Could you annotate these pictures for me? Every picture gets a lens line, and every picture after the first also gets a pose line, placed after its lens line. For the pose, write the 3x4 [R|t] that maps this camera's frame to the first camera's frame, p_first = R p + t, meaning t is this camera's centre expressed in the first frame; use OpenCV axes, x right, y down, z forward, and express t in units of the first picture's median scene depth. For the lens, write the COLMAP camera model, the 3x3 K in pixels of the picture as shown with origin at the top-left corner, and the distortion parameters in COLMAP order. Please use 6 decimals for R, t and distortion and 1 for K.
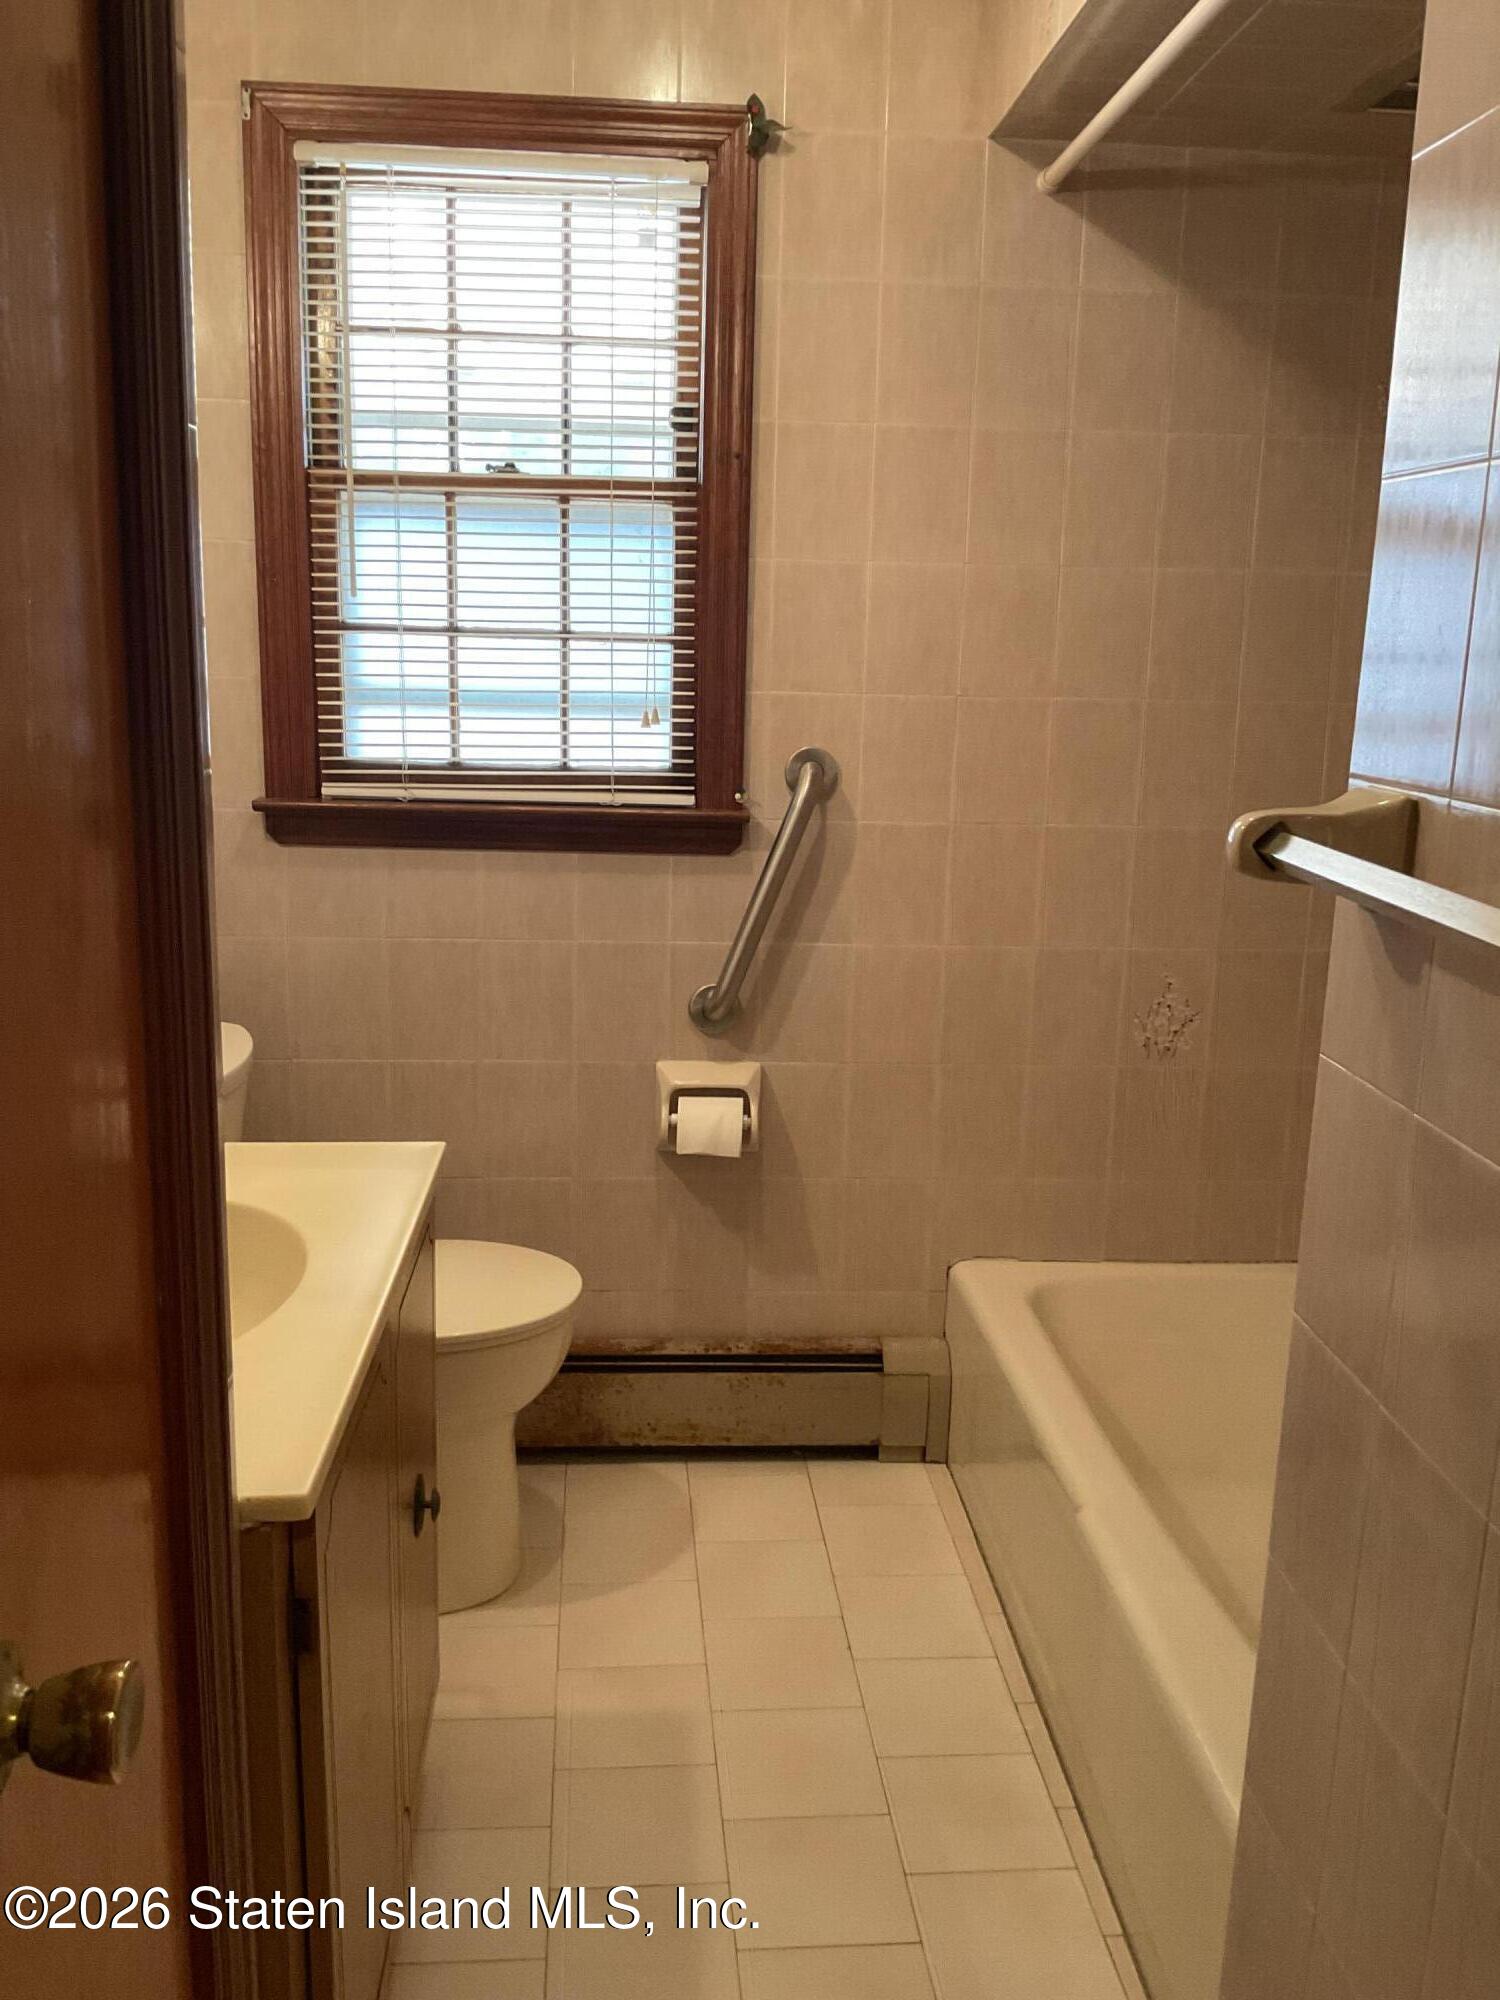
lens RADIAL K [[1653.2, 0, 761.5], [0, 1653.2, 995.5], [0, 0, 1]] dist [0.114010, -0.241152]
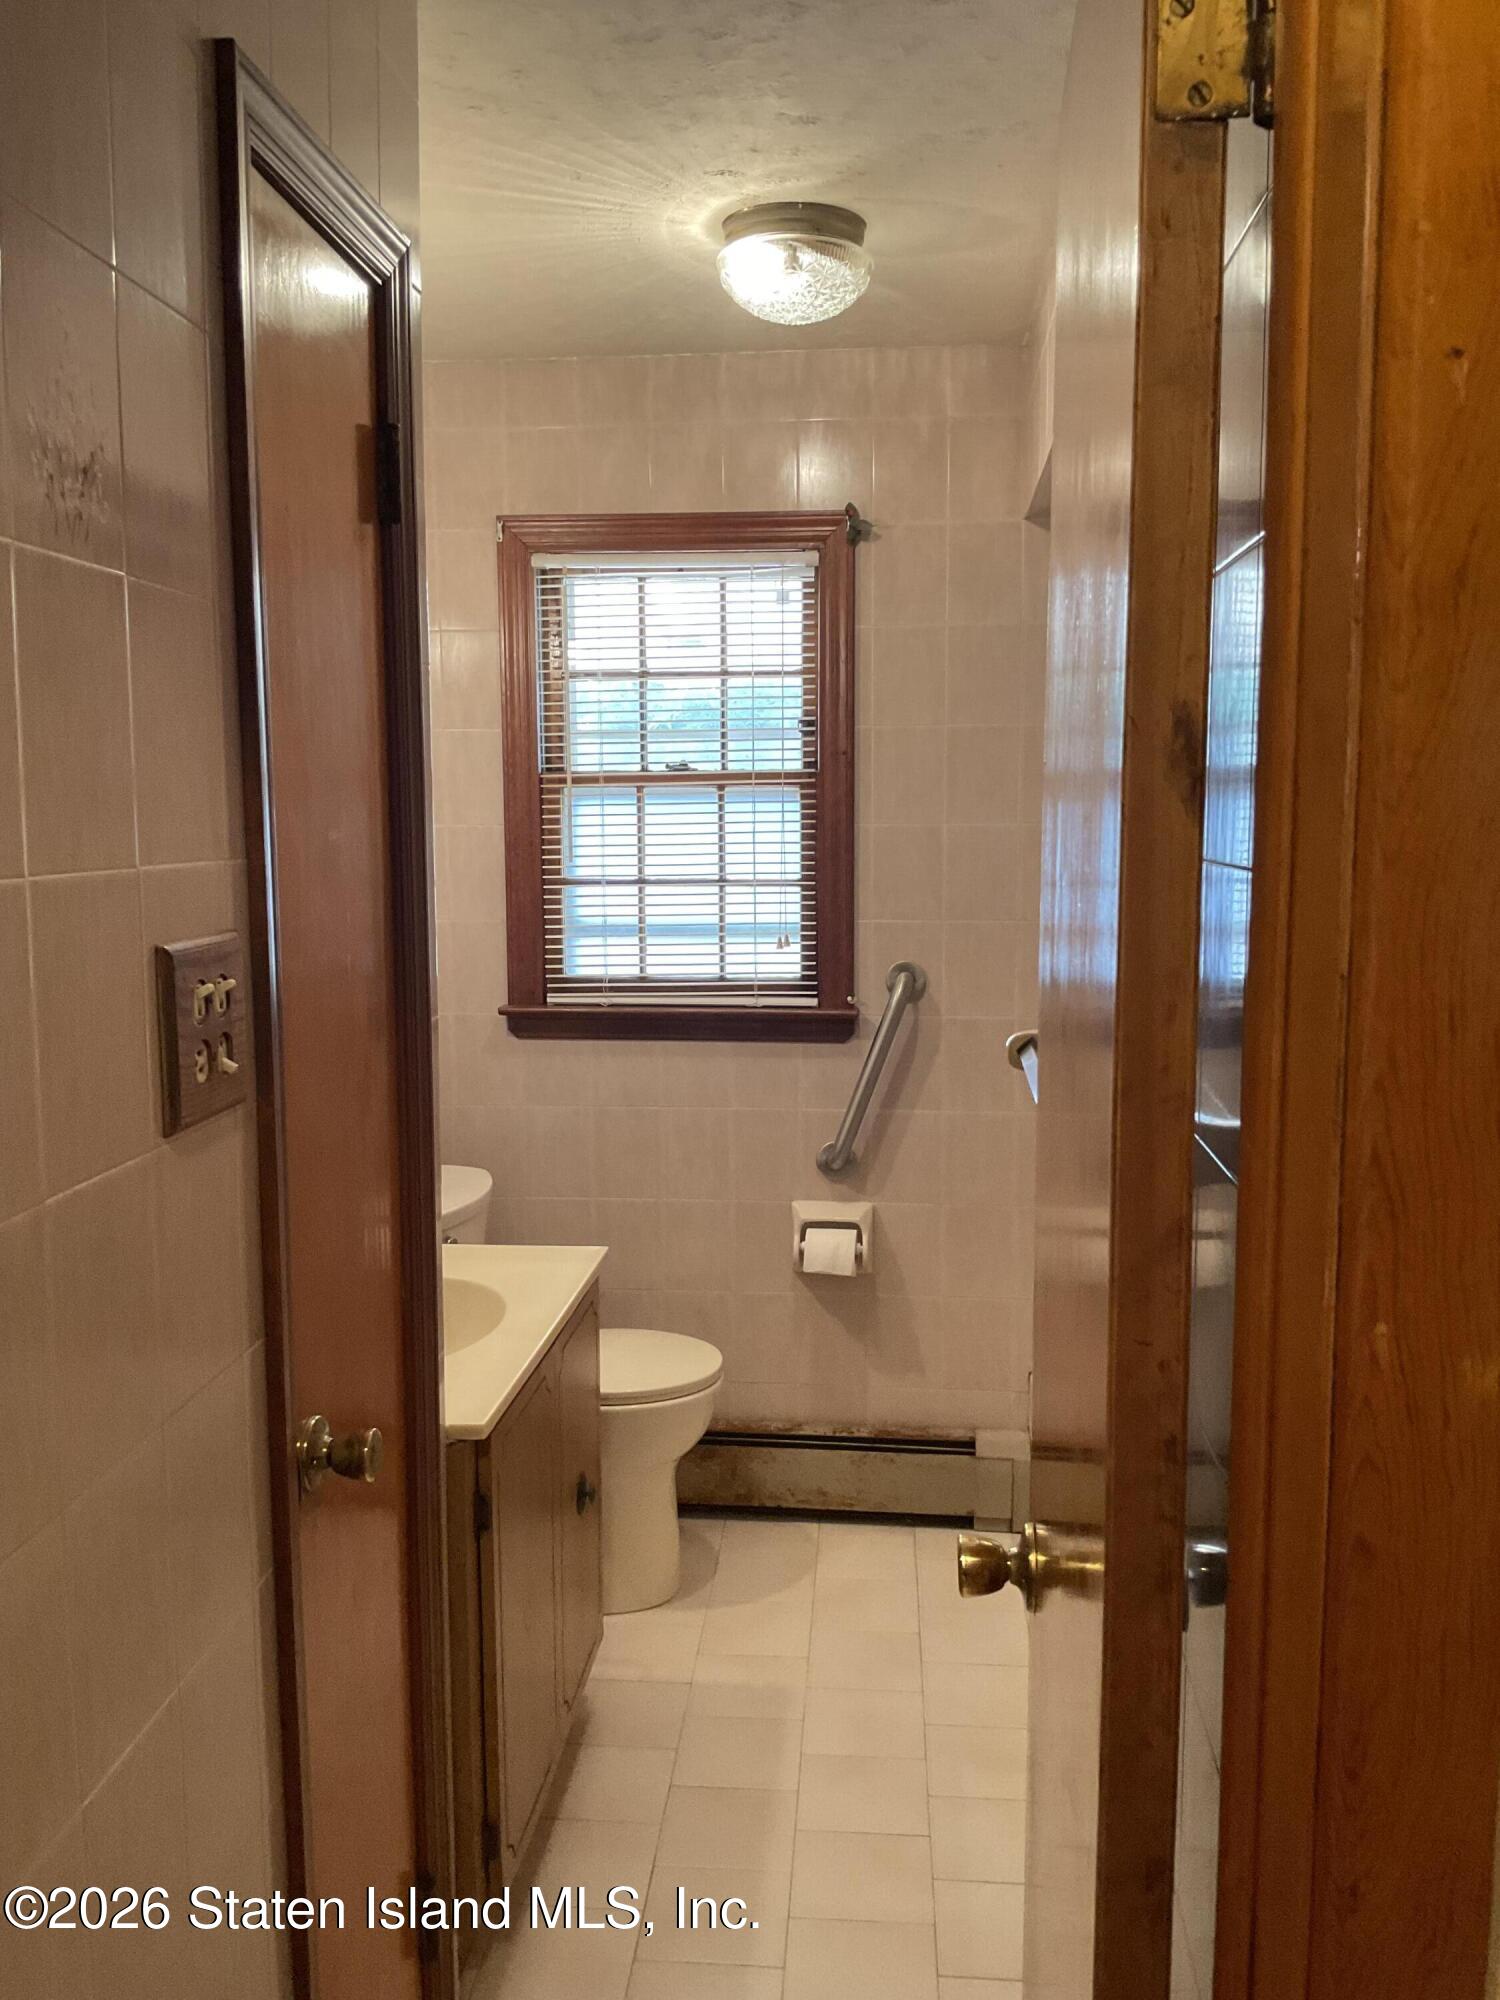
lens RADIAL K [[1653.2, 0, 761.5], [0, 1653.2, 995.5], [0, 0, 1]] dist [0.114010, -0.241152]
pose [[0.986222, -0.012853, -0.164929, 0.135253], [-0.003886, 0.994902, -0.100768, 0.010615], [0.165384, 0.100021, 0.981144, -0.310396]]
